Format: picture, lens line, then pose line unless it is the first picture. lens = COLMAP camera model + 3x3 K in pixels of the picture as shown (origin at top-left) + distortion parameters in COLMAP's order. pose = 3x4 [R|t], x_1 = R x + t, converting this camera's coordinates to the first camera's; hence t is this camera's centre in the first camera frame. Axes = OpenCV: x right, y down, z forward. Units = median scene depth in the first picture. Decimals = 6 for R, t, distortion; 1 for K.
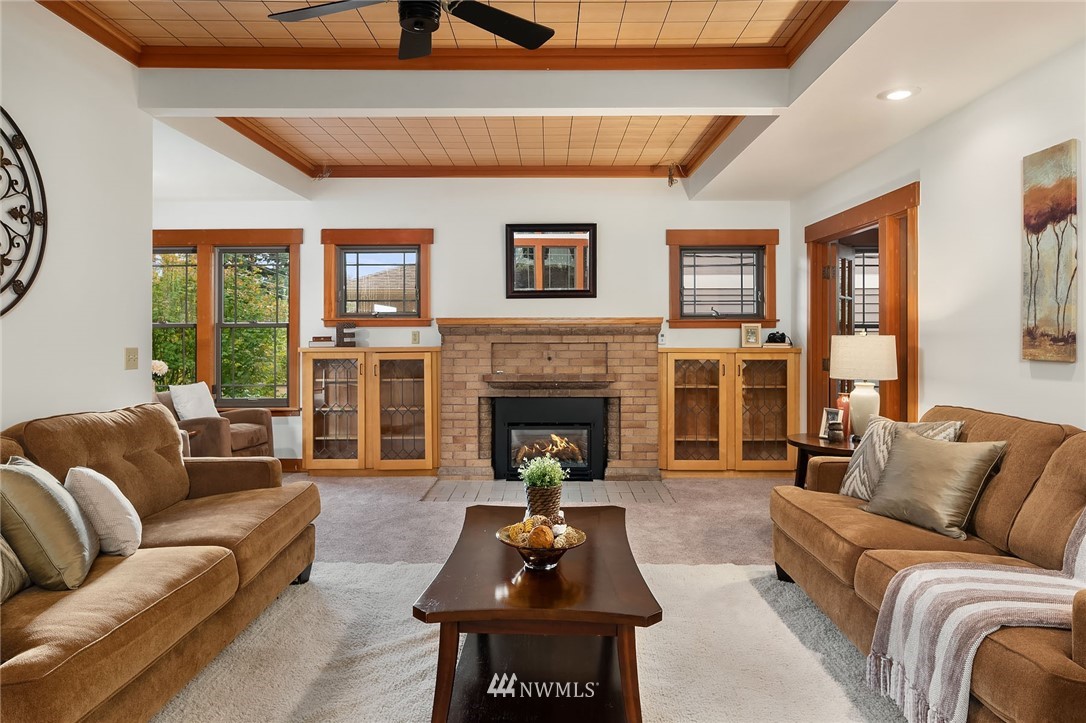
lens RADIAL K [[708.7, 0, 538.5], [0, 708.7, 331.3], [0, 0, 1]] dist [-0.001523, -0.001612]
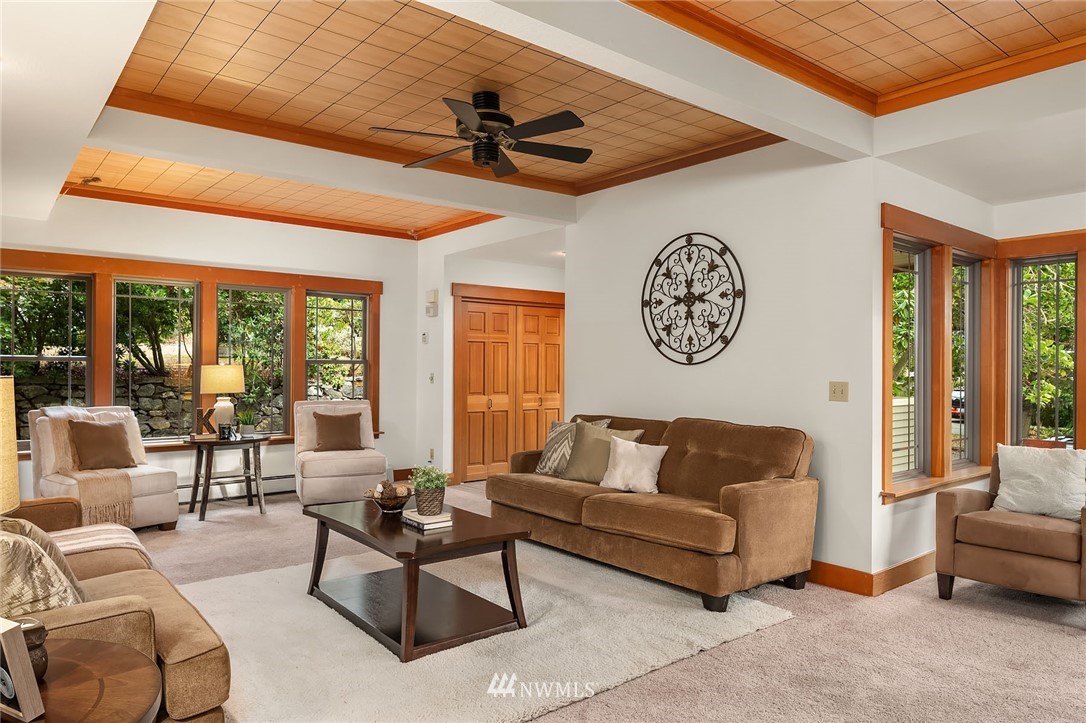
lens RADIAL K [[708.7, 0, 550.7], [0, 708.7, 367.7], [0, 0, 1]] dist [-0.001523, -0.001612]
pose [[-0.765499, -0.002291, -0.643433, 0.290959], [-0.004242, 0.999990, 0.001486, 0.000577], [0.643423, 0.003867, -0.765501, 0.931788]]
